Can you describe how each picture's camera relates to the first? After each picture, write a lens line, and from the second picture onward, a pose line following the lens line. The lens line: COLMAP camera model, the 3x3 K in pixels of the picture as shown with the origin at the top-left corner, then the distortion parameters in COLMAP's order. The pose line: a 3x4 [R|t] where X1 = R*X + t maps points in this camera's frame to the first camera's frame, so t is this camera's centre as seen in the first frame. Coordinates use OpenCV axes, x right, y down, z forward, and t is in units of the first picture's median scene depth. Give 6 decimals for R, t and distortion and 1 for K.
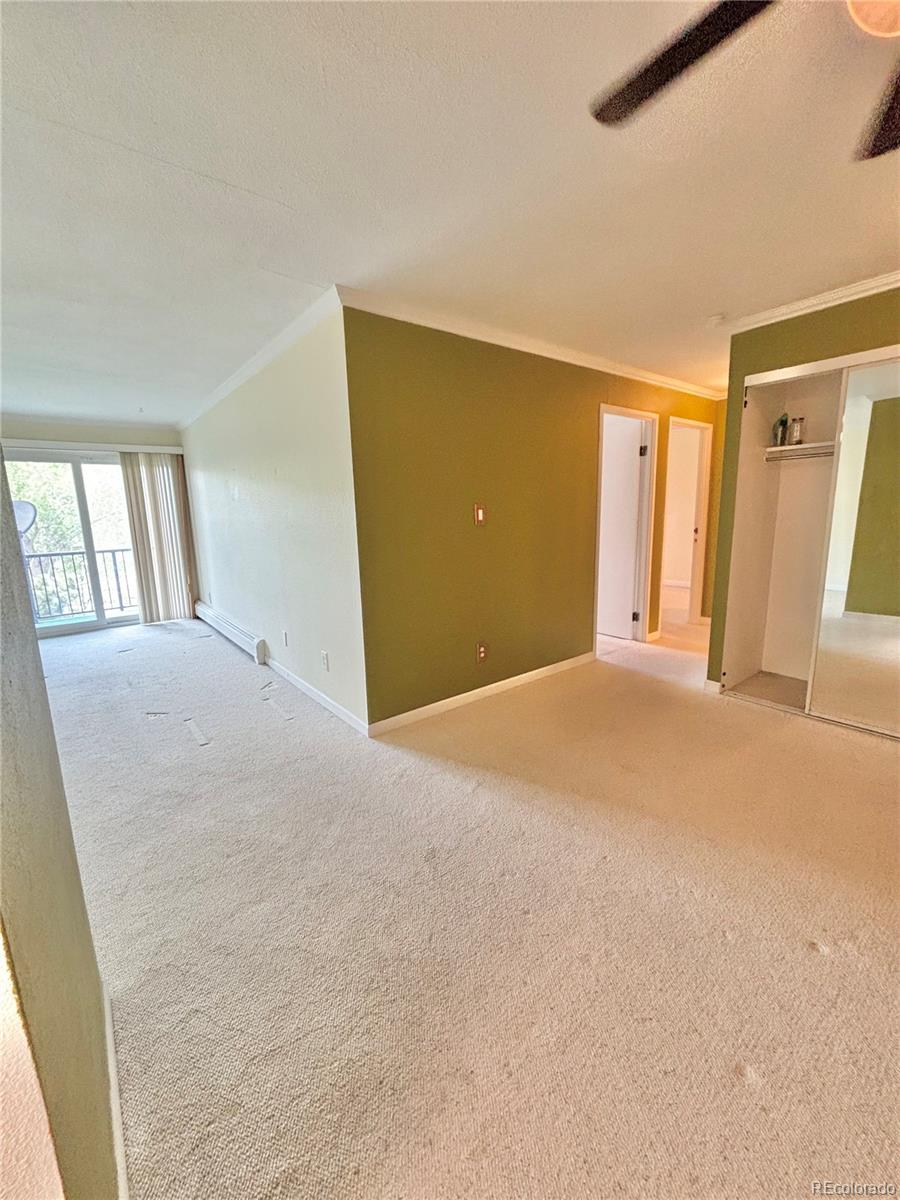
lens RADIAL K [[473.9, 0, 450.0], [0, 473.9, 600.0], [0, 0, 1]] dist [0.012798, -0.007111]
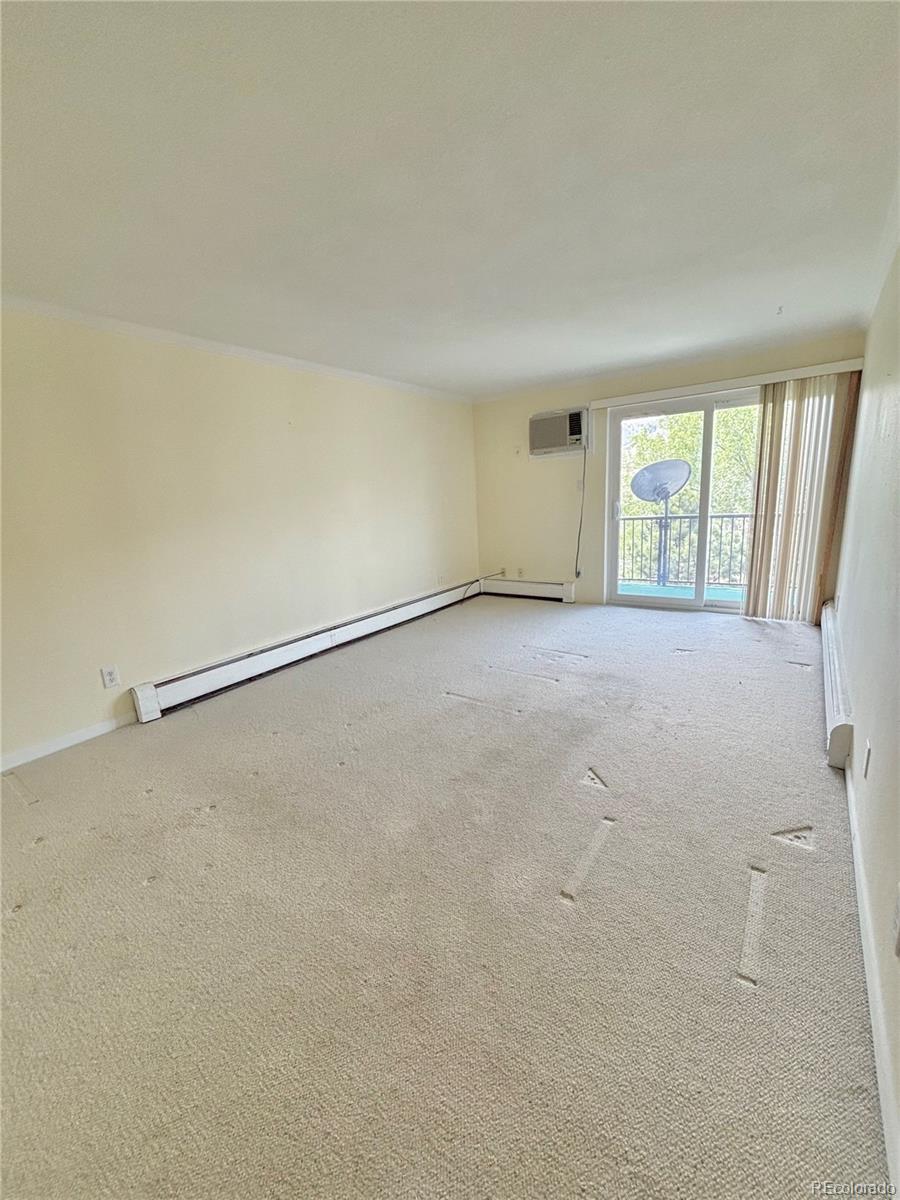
lens RADIAL K [[483.0, 0, 450.0], [0, 483.0, 600.0], [0, 0, 1]] dist [-0.000555, 0.000296]
pose [[0.266322, 0.218620, -0.938764, -0.046719], [-0.130682, 0.973136, 0.189550, -0.064988], [0.954984, 0.072198, 0.287737, 0.343075]]
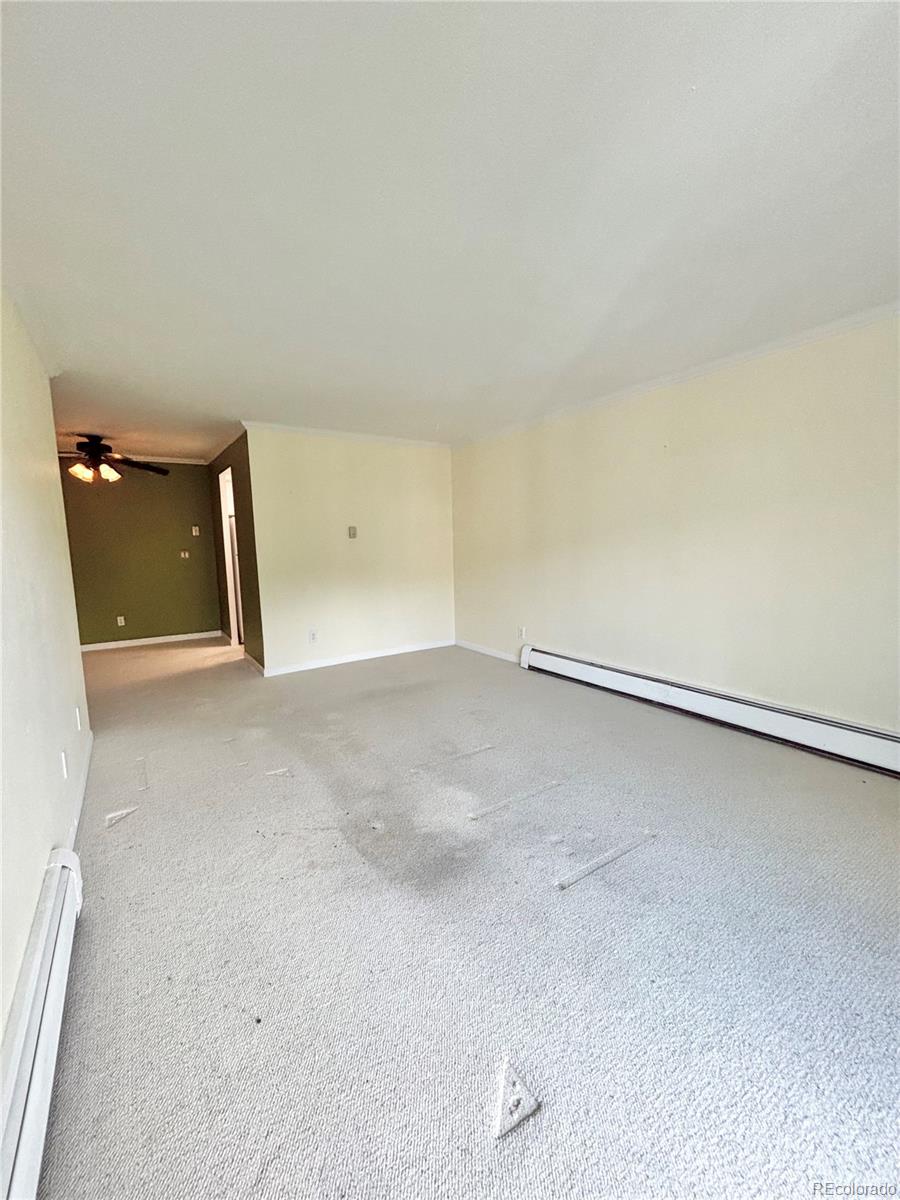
lens RADIAL K [[483.0, 0, 450.0], [0, 483.0, 600.0], [0, 0, 1]] dist [-0.000555, 0.000296]
pose [[-0.994273, 0.040729, 0.098804, -0.580804], [0.068912, 0.950988, 0.301450, -0.168046], [-0.081683, 0.306532, -0.948349, 0.978387]]
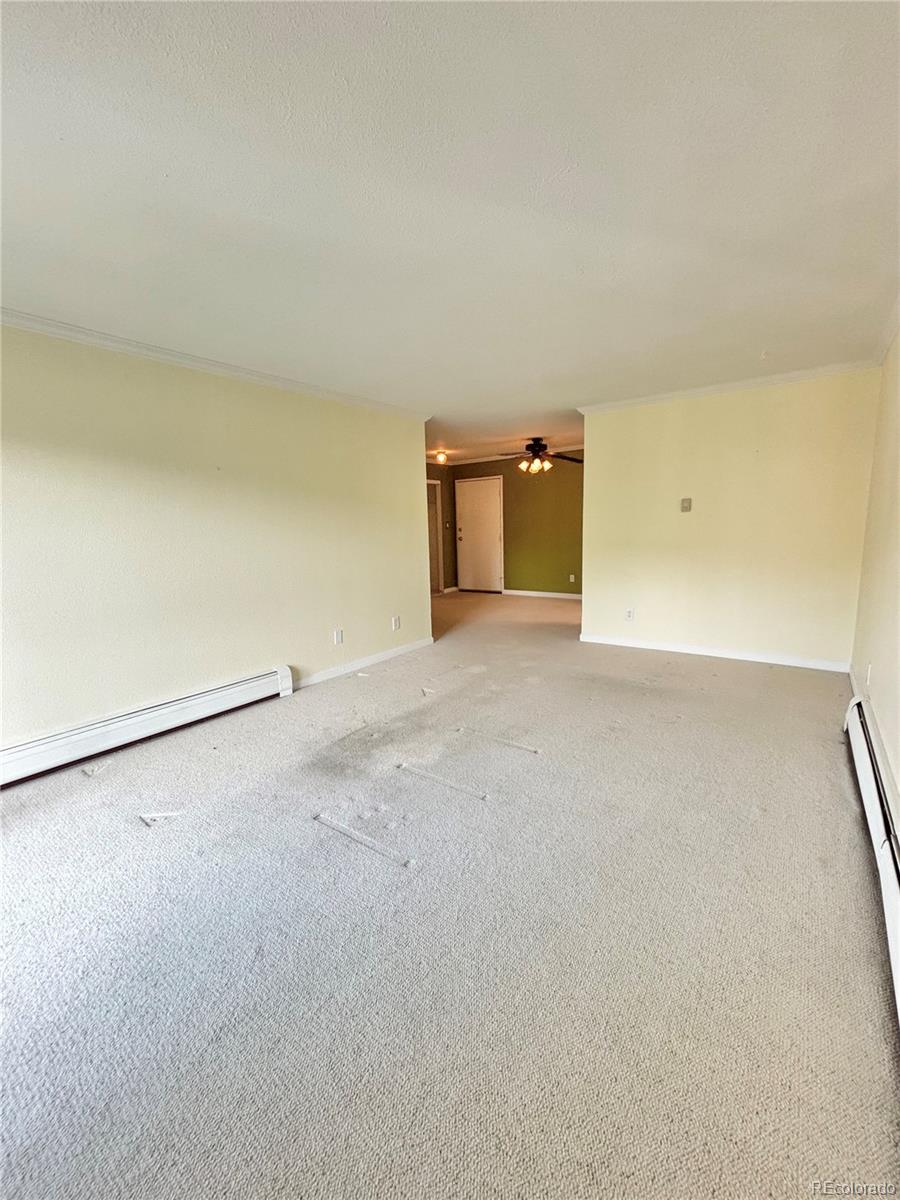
lens RADIAL K [[485.3, 0, 440.9], [0, 485.3, 586.7], [0, 0, 1]] dist [-0.002118, -0.000207]
pose [[-0.245121, -0.087540, 0.965532, -0.999199], [0.215465, 0.966089, 0.142291, -0.097275], [-0.945246, 0.242917, -0.217947, 0.671744]]
